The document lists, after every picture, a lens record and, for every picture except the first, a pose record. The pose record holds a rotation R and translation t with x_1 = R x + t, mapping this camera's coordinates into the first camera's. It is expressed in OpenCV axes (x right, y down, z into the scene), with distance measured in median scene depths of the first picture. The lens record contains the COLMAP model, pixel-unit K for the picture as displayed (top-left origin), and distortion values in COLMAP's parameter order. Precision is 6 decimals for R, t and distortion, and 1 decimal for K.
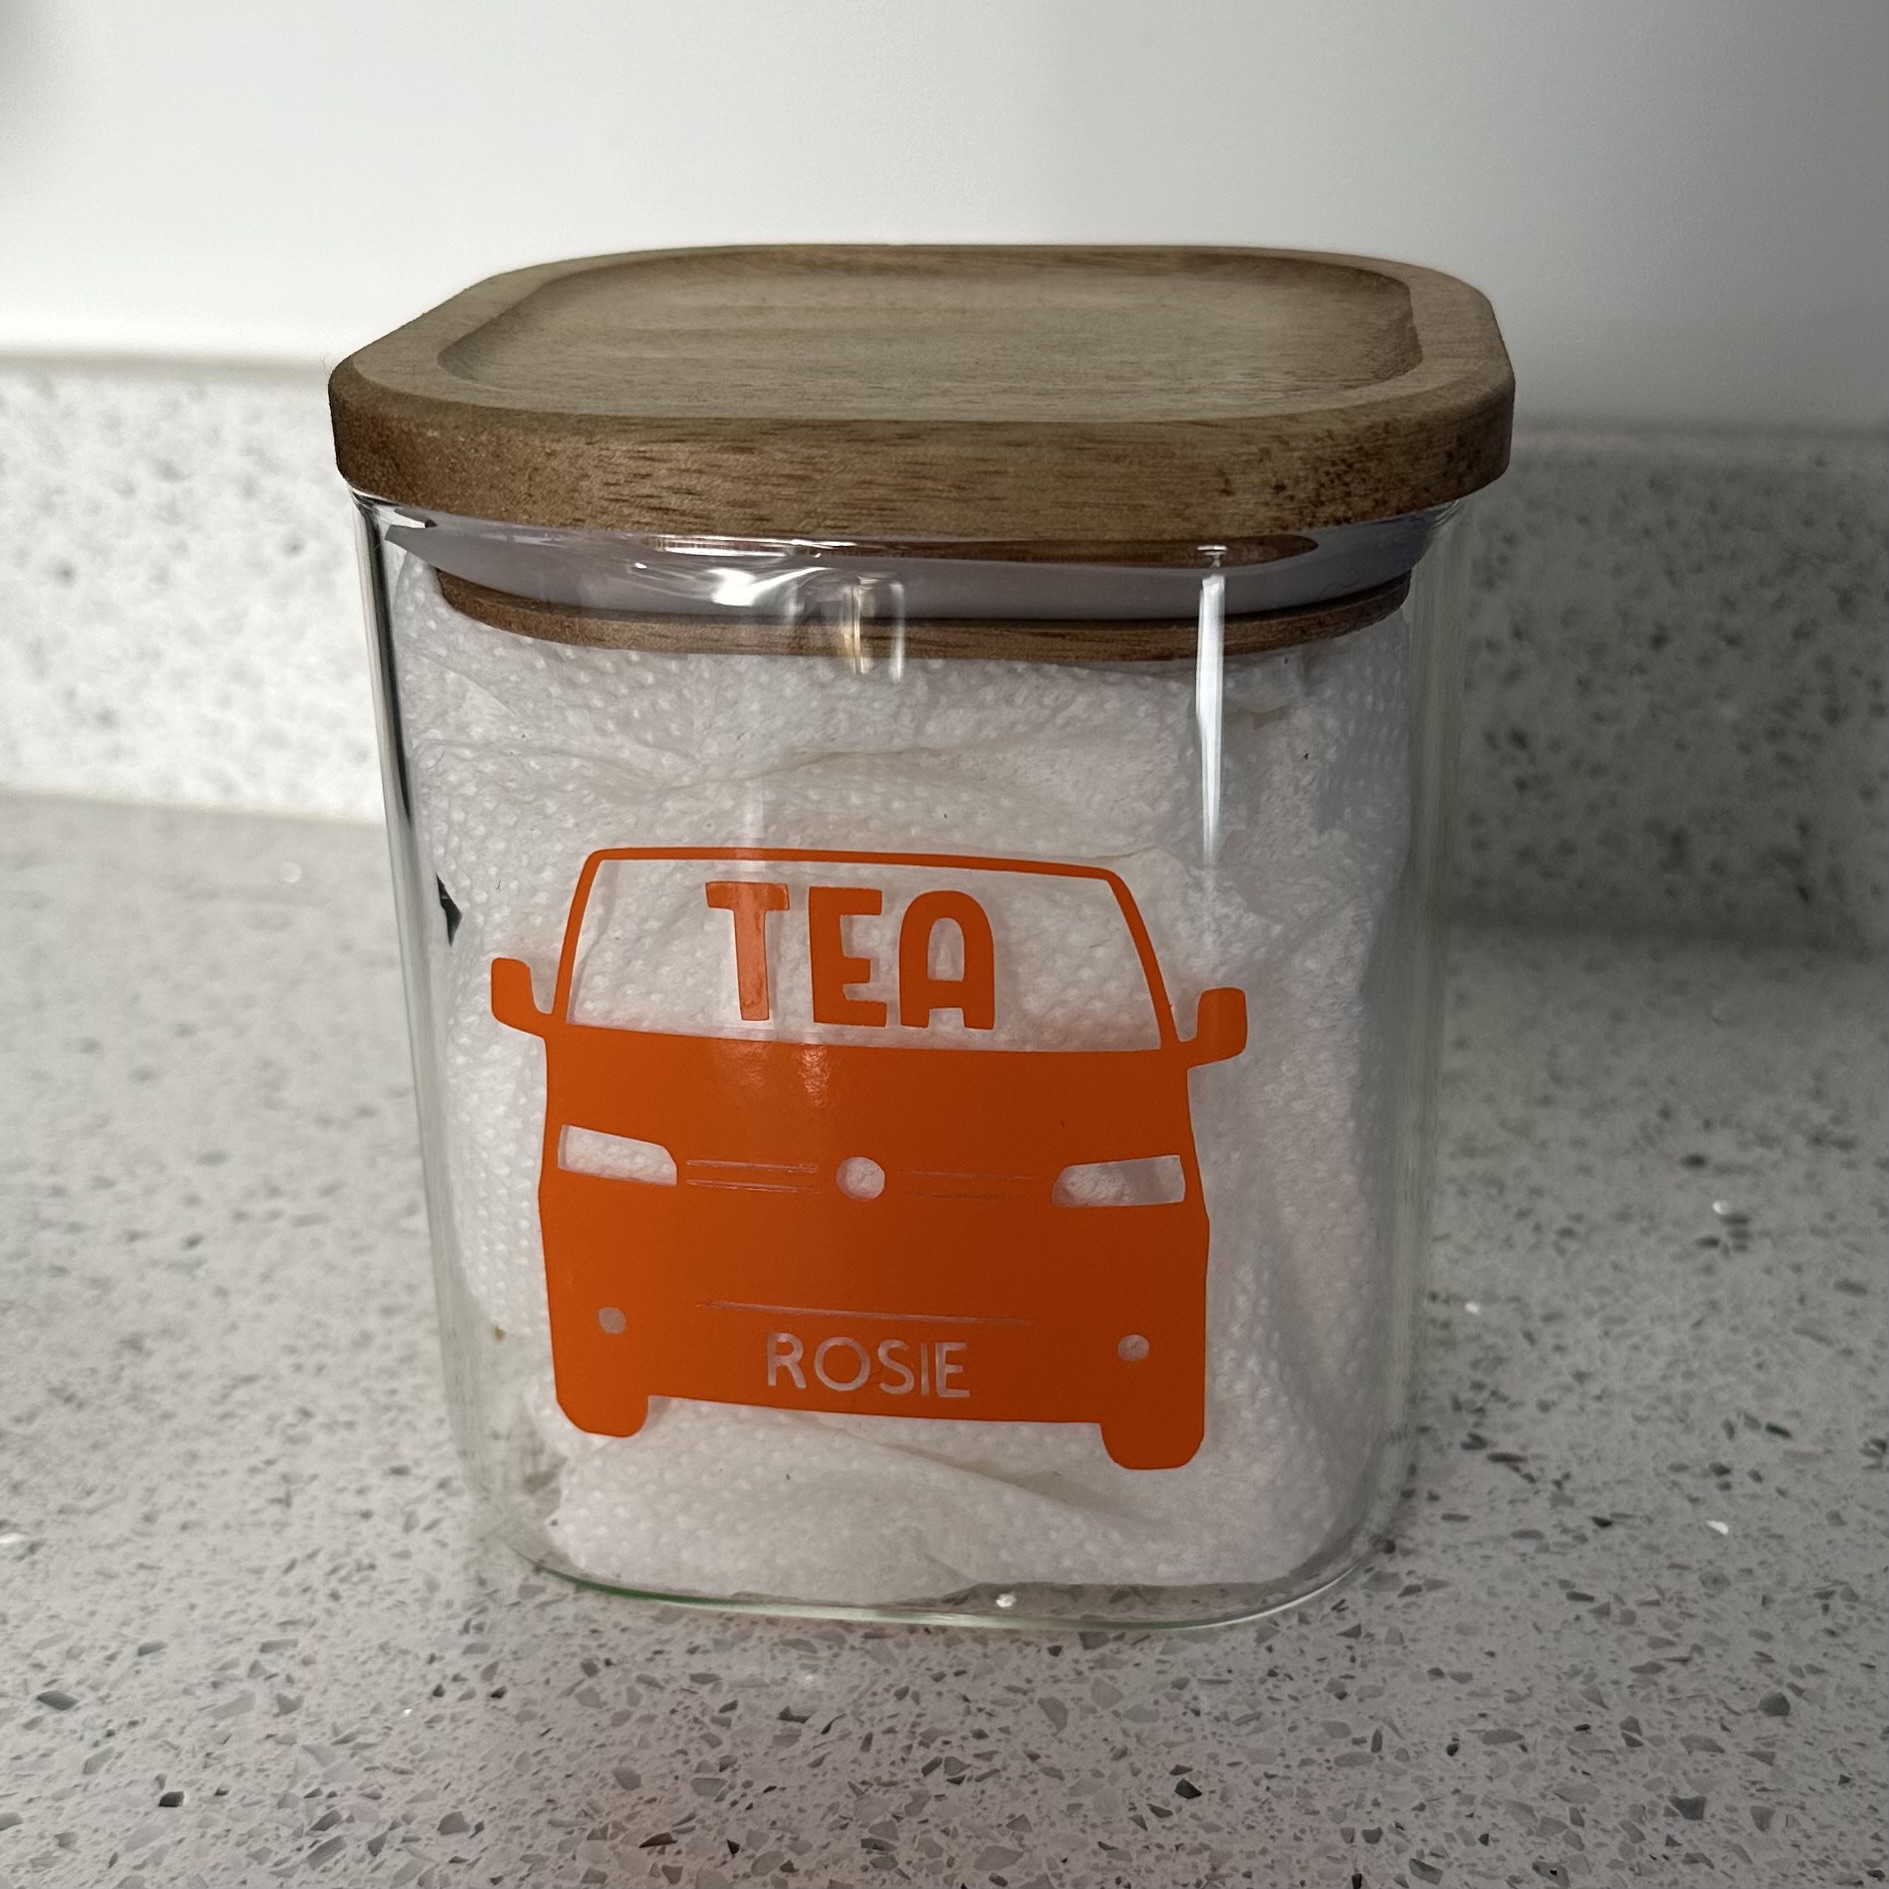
lens RADIAL K [[2351.1, 0, 913.9], [0, 2351.1, 946.1], [0, 0, 1]] dist [0.156608, -0.016575]
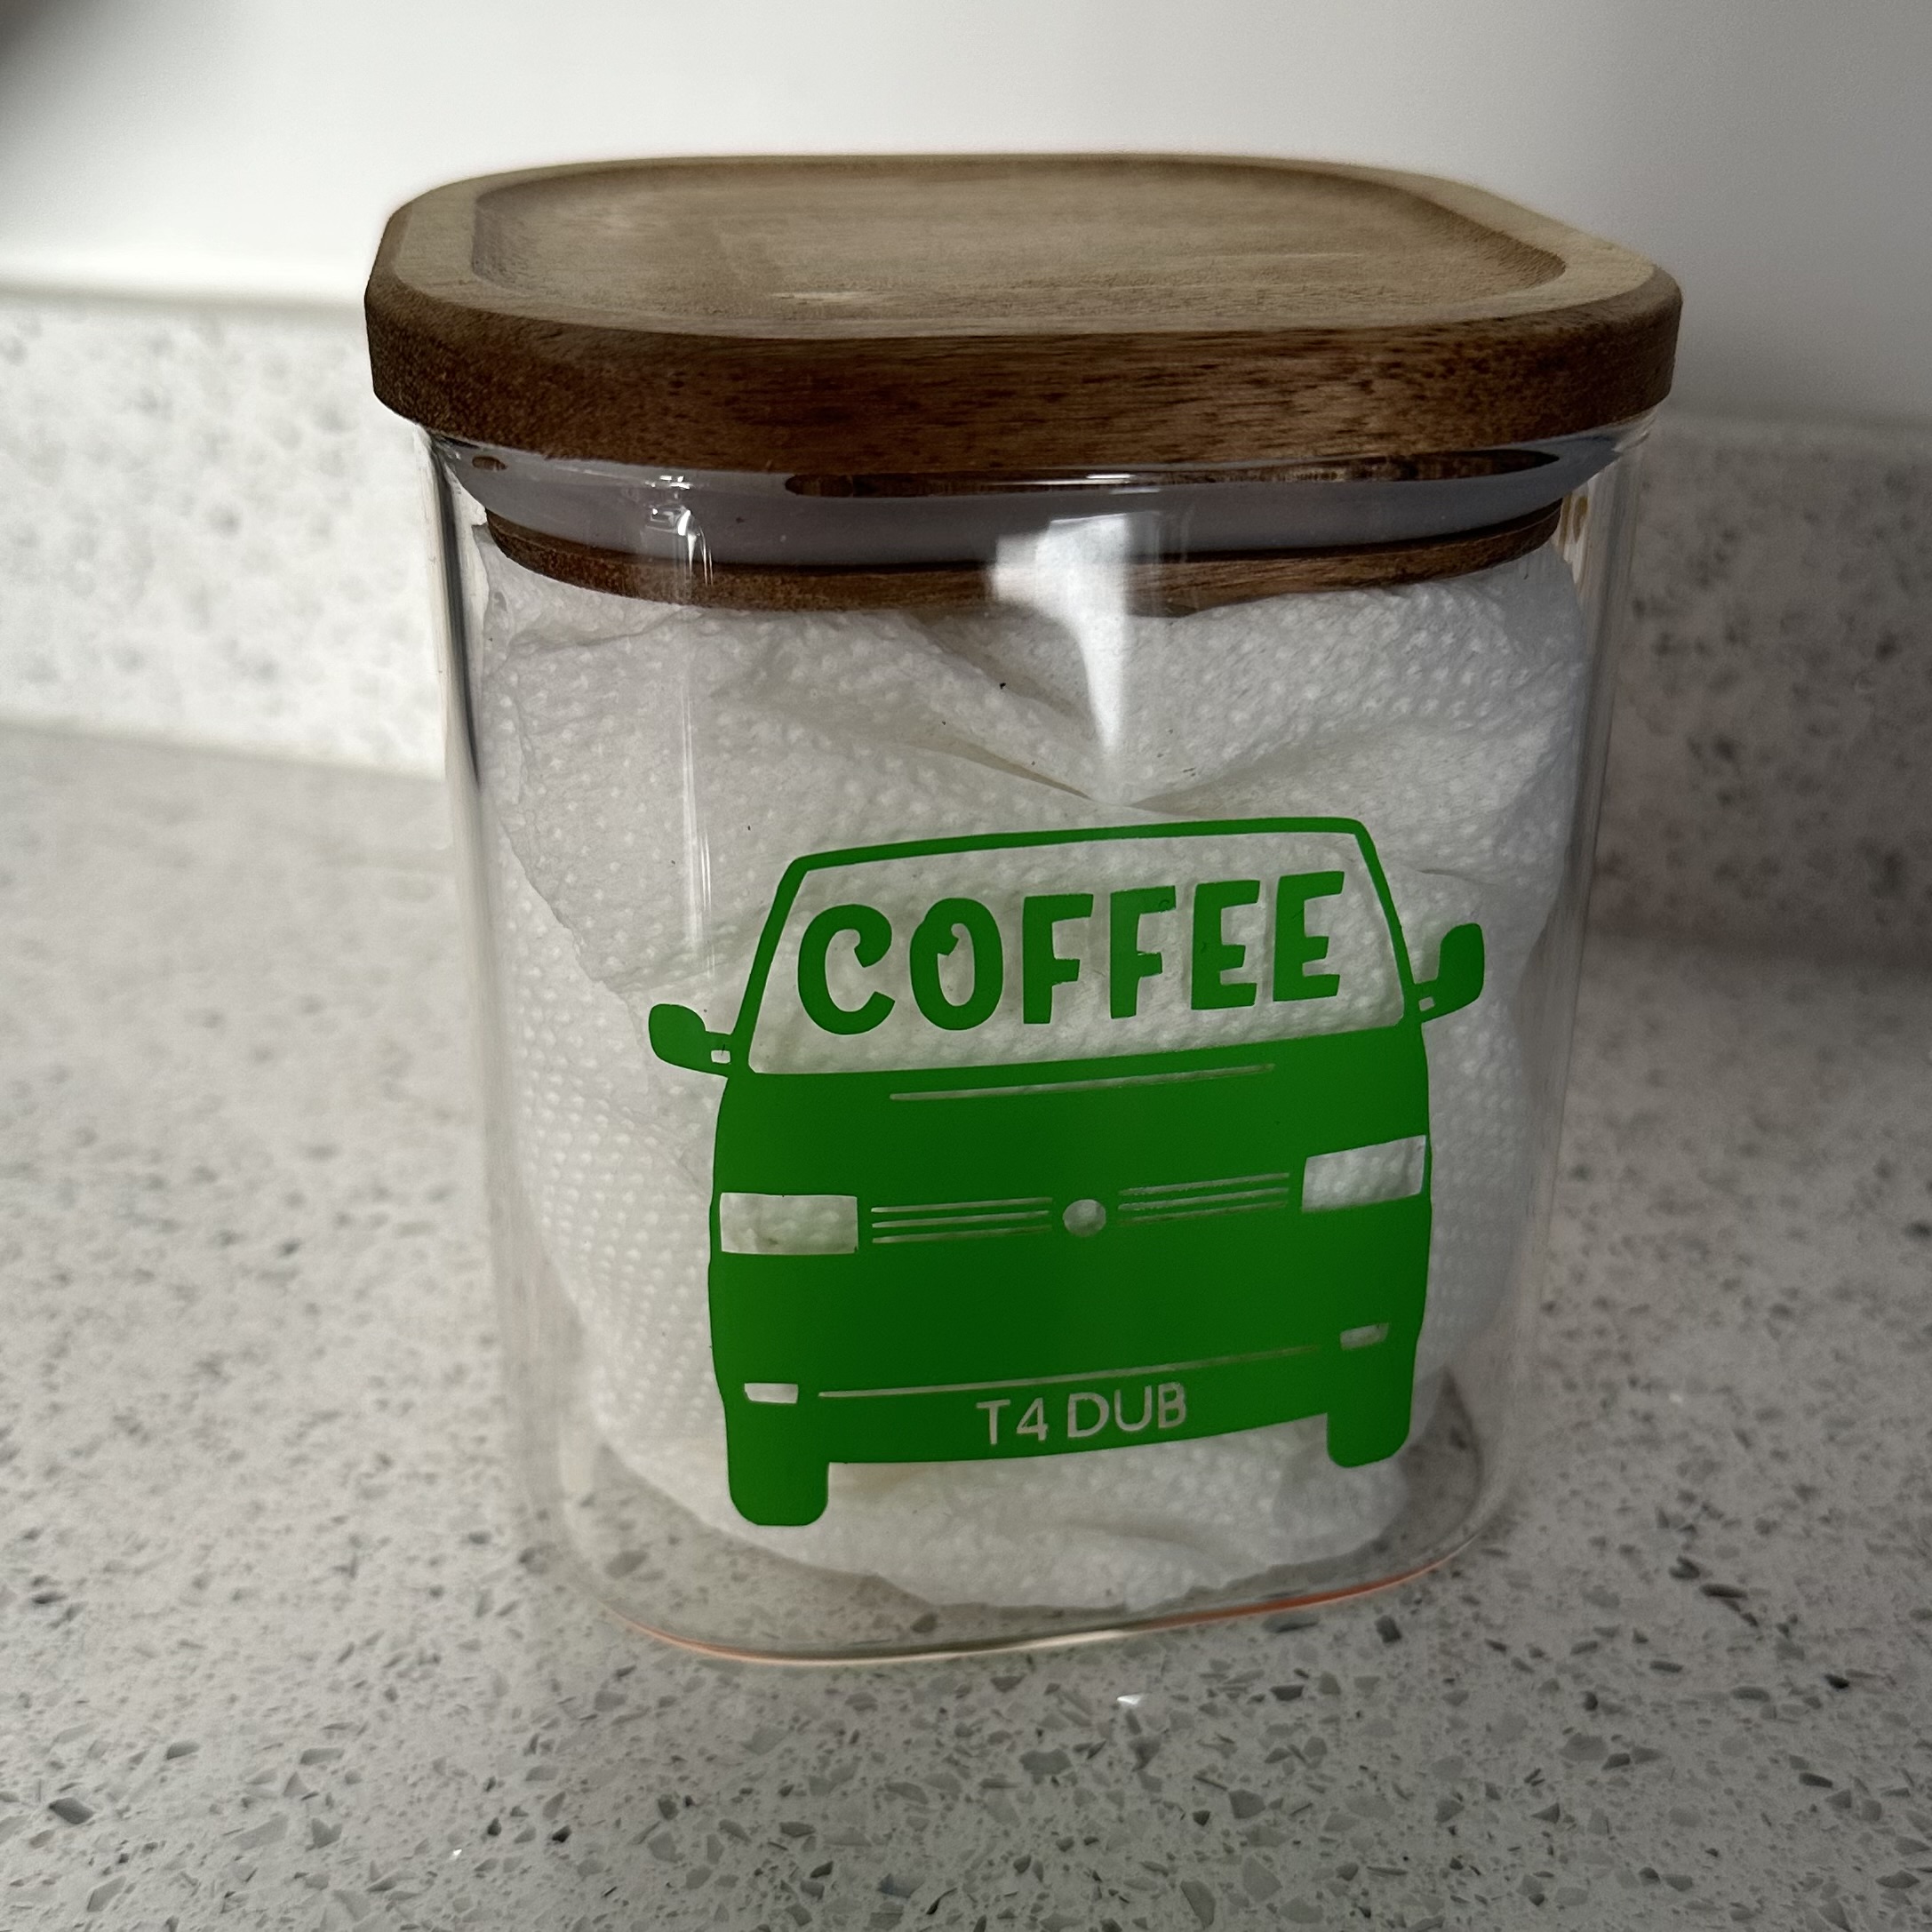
lens RADIAL K [[2323.2, 0, 963.7], [0, 2323.2, 1009.7], [0, 0, 1]] dist [0.194535, -0.317535]
pose [[0.998121, 0.042500, -0.044139, -0.001522], [-0.040756, 0.998380, 0.039695, -0.026805], [0.045754, -0.037822, 0.998236, 0.144280]]
